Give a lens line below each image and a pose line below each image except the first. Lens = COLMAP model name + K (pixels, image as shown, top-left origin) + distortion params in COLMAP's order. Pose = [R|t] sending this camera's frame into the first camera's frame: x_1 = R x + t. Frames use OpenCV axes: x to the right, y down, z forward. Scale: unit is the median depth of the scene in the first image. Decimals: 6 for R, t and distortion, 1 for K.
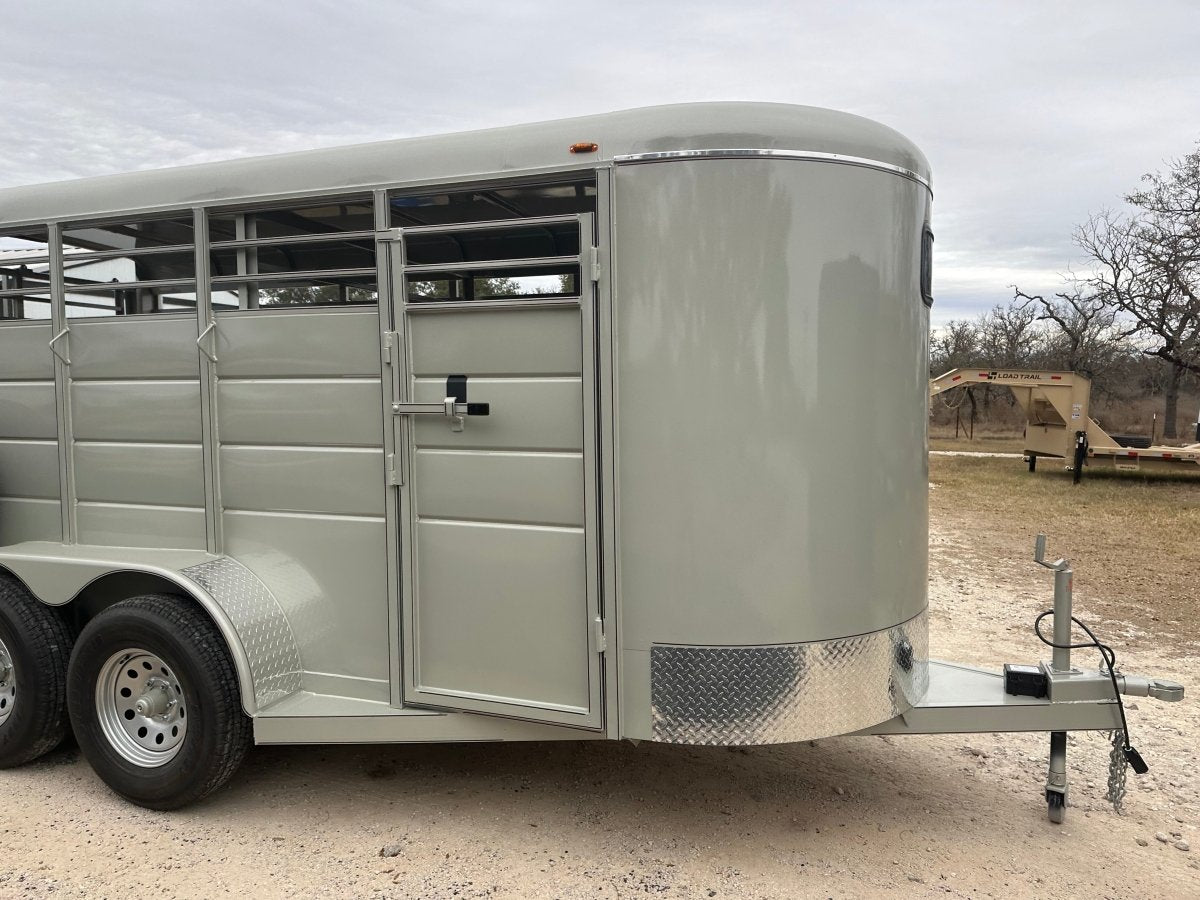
lens RADIAL K [[832.5, 0, 600.0], [0, 832.5, 450.0], [0, 0, 1]] dist [0.099364, -0.129052]
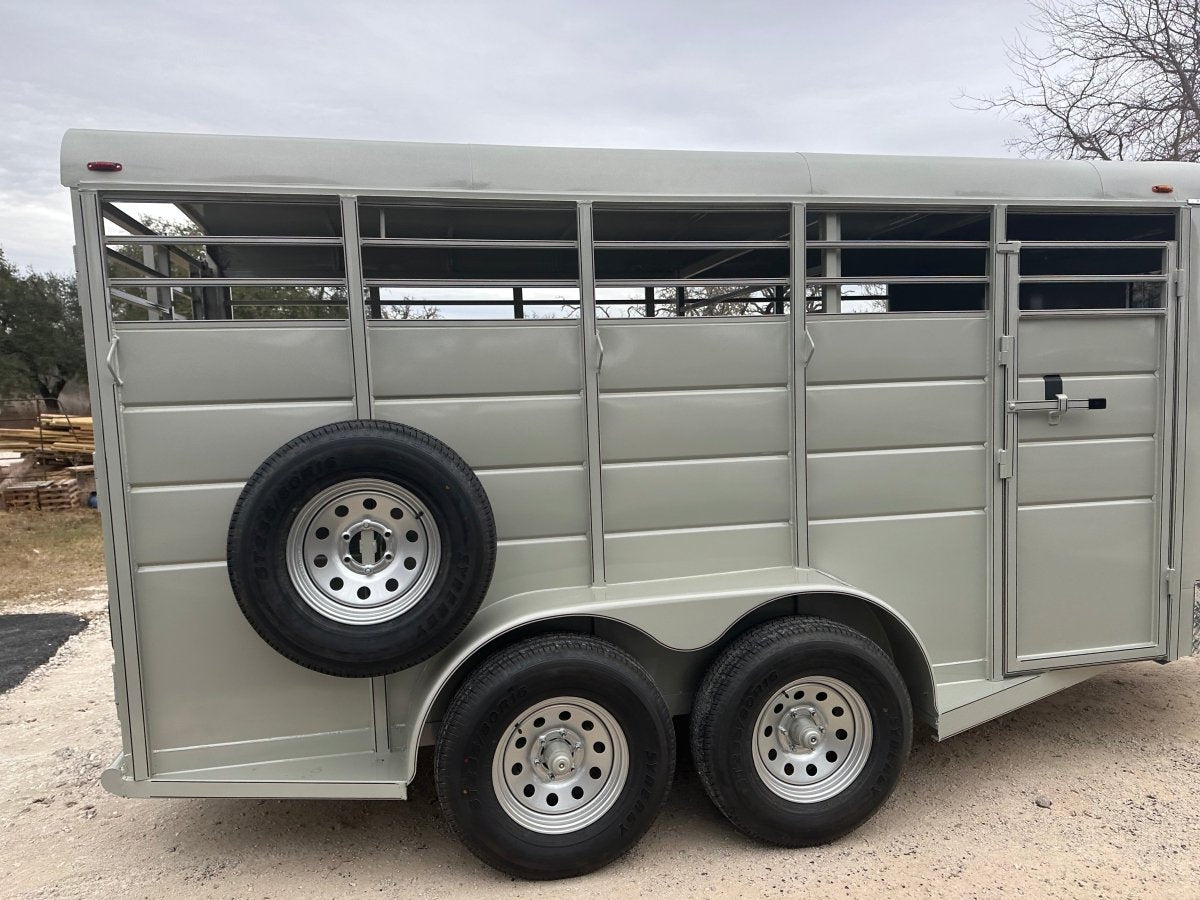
lens RADIAL K [[840.1, 0, 601.7], [0, 840.1, 477.4], [0, 0, 1]] dist [0.065912, -0.071380]
pose [[0.836676, -0.075619, 0.542452, -1.278237], [0.069106, 0.997083, 0.032407, -0.030258], [-0.543321, 0.010372, 0.839461, 0.358216]]
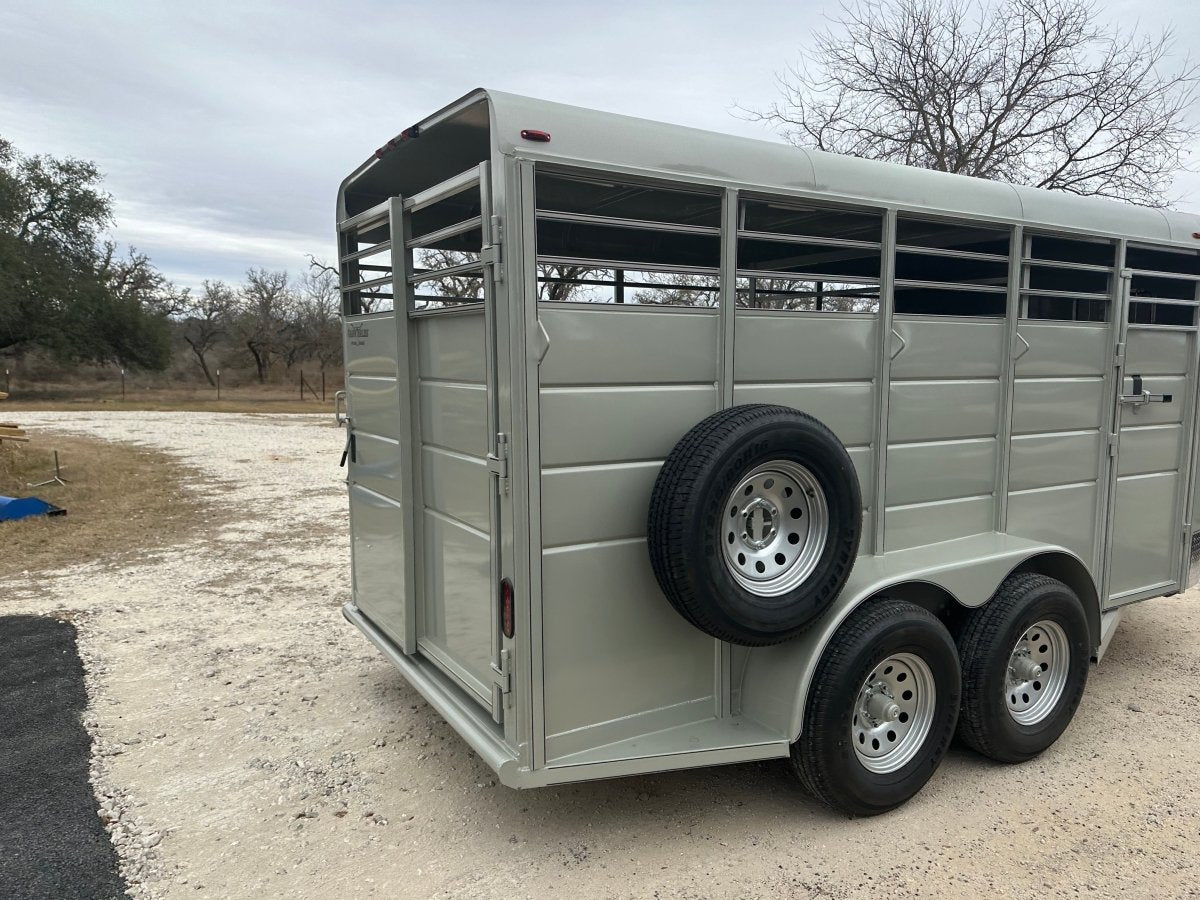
lens RADIAL K [[831.6, 0, 601.0], [0, 831.6, 463.0], [0, 0, 1]] dist [0.104928, -0.133136]
pose [[0.615951, -0.088554, 0.782791, -1.843359], [0.053403, 0.996070, 0.070660, -0.088710], [-0.785972, -0.001719, 0.618259, 0.799782]]
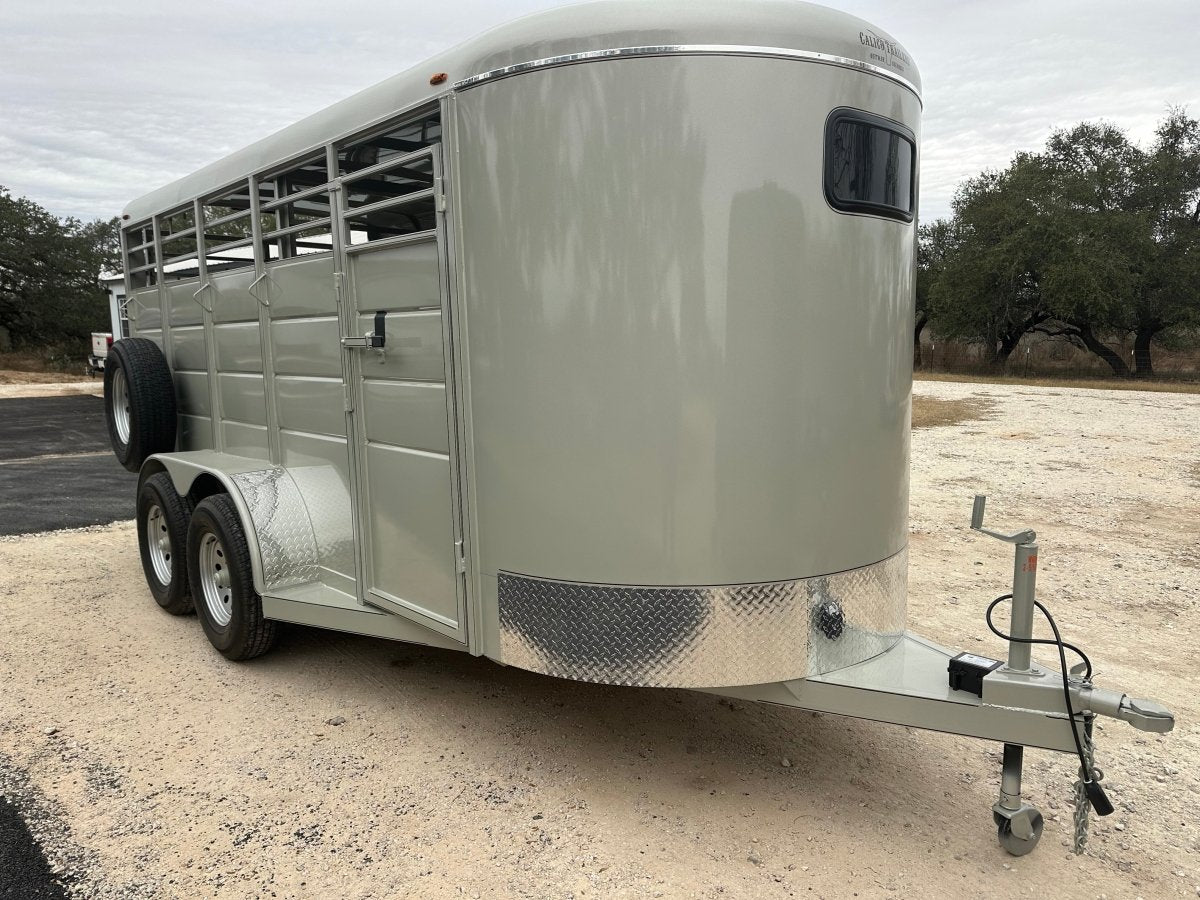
lens RADIAL K [[831.6, 0, 601.0], [0, 831.6, 463.0], [0, 0, 1]] dist [0.104928, -0.133136]
pose [[0.891567, 0.054413, -0.449609, 0.572386], [-0.020721, 0.996618, 0.079523, 0.014747], [0.452415, -0.061584, 0.889678, 0.140105]]
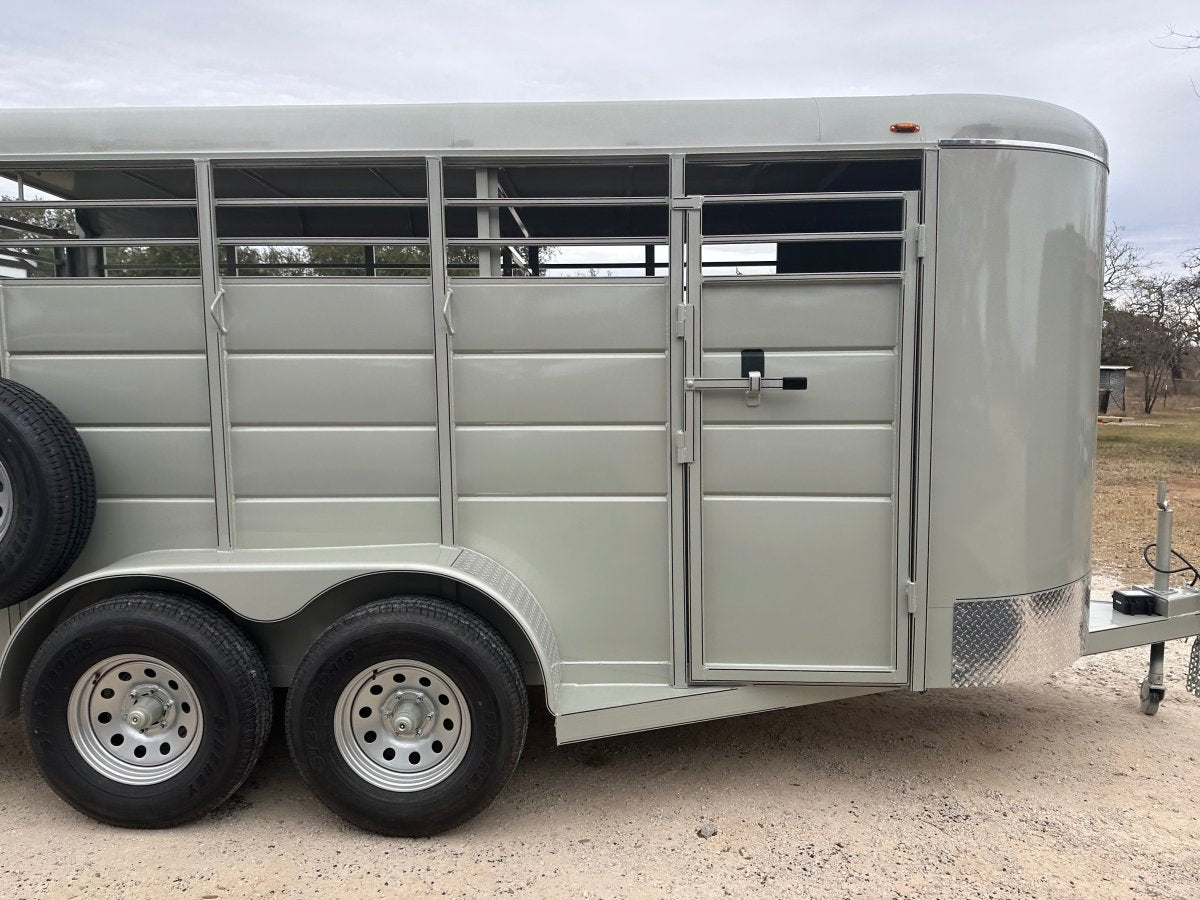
lens RADIAL K [[832.5, 0, 600.0], [0, 832.5, 450.0], [0, 0, 1]] dist [0.099364, -0.129052]
pose [[0.945698, -0.036677, 0.322970, -0.649370], [0.024881, 0.998867, 0.040578, -0.014617], [-0.324092, -0.030338, 0.945539, 0.114724]]
